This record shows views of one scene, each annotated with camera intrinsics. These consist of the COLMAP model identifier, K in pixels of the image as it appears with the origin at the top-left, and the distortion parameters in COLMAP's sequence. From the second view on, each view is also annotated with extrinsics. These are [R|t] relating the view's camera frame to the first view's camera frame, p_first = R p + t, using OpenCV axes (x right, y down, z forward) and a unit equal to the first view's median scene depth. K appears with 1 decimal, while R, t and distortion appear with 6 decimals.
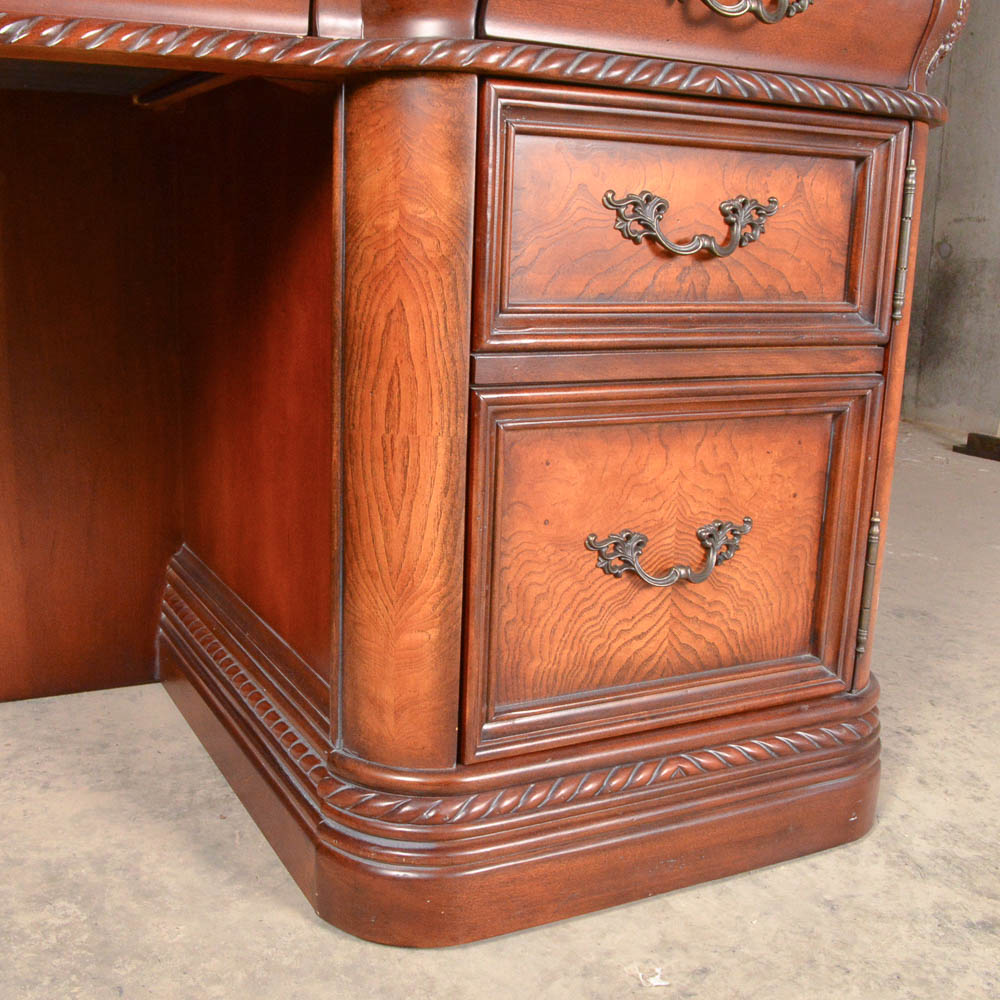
lens RADIAL K [[1213.7, 0, 457.0], [0, 1213.7, 500.4], [0, 0, 1]] dist [-0.090654, 0.009561]
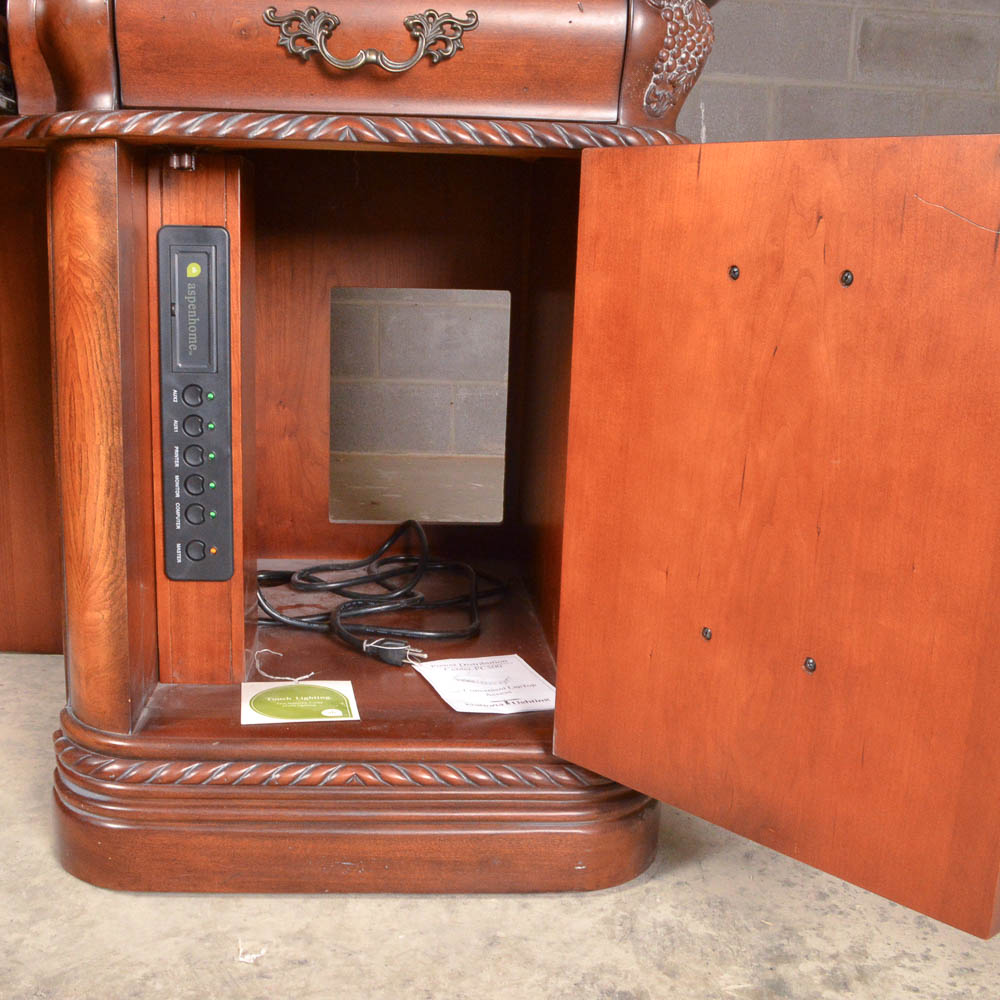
lens RADIAL K [[1213.7, 0, 457.0], [0, 1213.7, 500.4], [0, 0, 1]] dist [-0.090654, 0.009561]
pose [[0.924556, 0.077221, -0.373139, 0.683511], [-0.087813, 0.996071, -0.011443, -0.014952], [0.370789, 0.043346, 0.927705, 0.043399]]
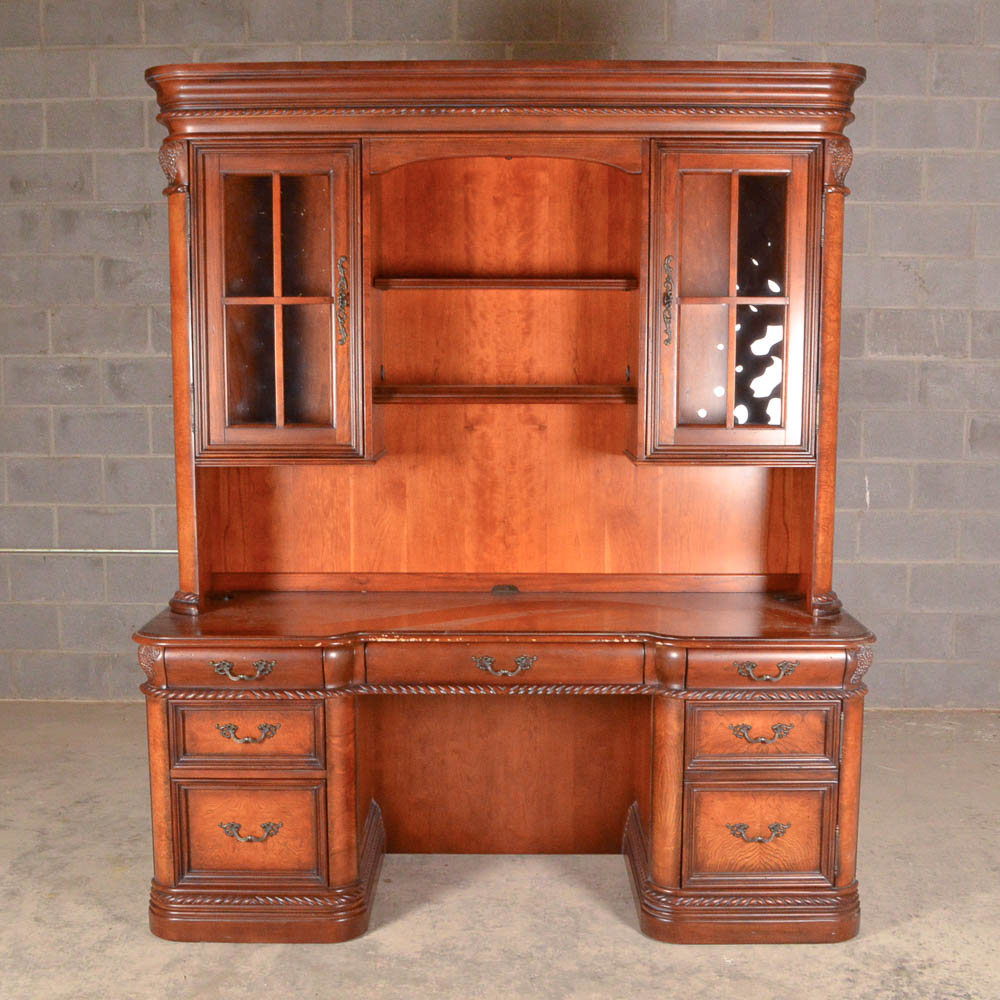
lens RADIAL K [[1400.2, 0, 500.0], [0, 1400.2, 500.0], [0, 0, 1]] dist [-0.109828, 0.020424]
pose [[0.899784, 0.025824, -0.435571, 1.182298], [-0.075122, 0.992510, -0.096339, -0.437326], [0.429820, 0.119405, 0.894984, -2.752868]]
